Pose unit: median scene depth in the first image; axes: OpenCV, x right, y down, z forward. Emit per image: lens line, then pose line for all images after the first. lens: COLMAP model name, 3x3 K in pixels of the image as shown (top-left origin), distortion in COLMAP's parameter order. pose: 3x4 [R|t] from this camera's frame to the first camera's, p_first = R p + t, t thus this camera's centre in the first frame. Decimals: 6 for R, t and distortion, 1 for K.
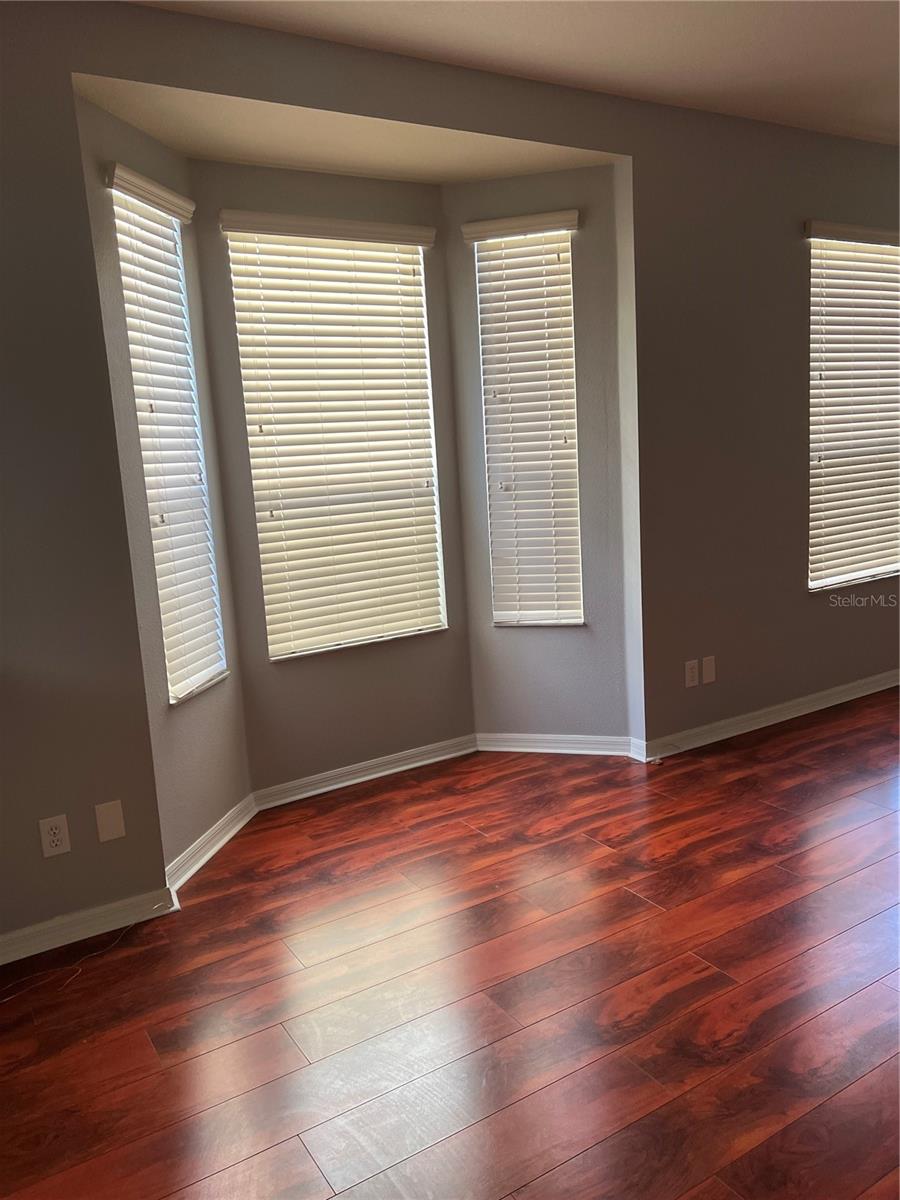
lens RADIAL K [[910.3, 0, 441.6], [0, 910.3, 597.7], [0, 0, 1]] dist [0.036174, -0.026962]
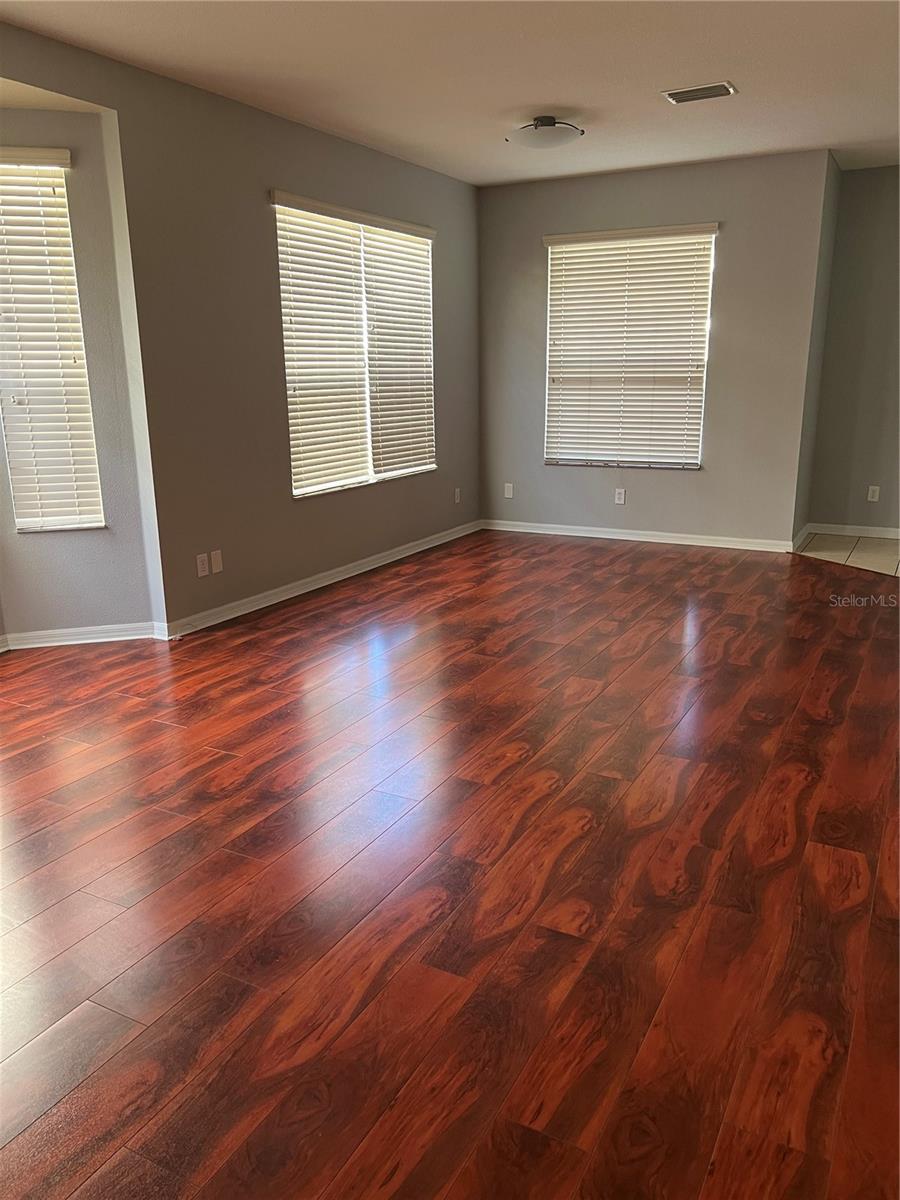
lens RADIAL K [[910.3, 0, 447.2], [0, 910.3, 603.5], [0, 0, 1]] dist [0.036174, -0.026962]
pose [[0.869742, -0.077316, 0.487412, -0.038471], [0.043845, 0.995852, 0.079729, 0.055371], [-0.491555, -0.047973, 0.869524, -0.220568]]
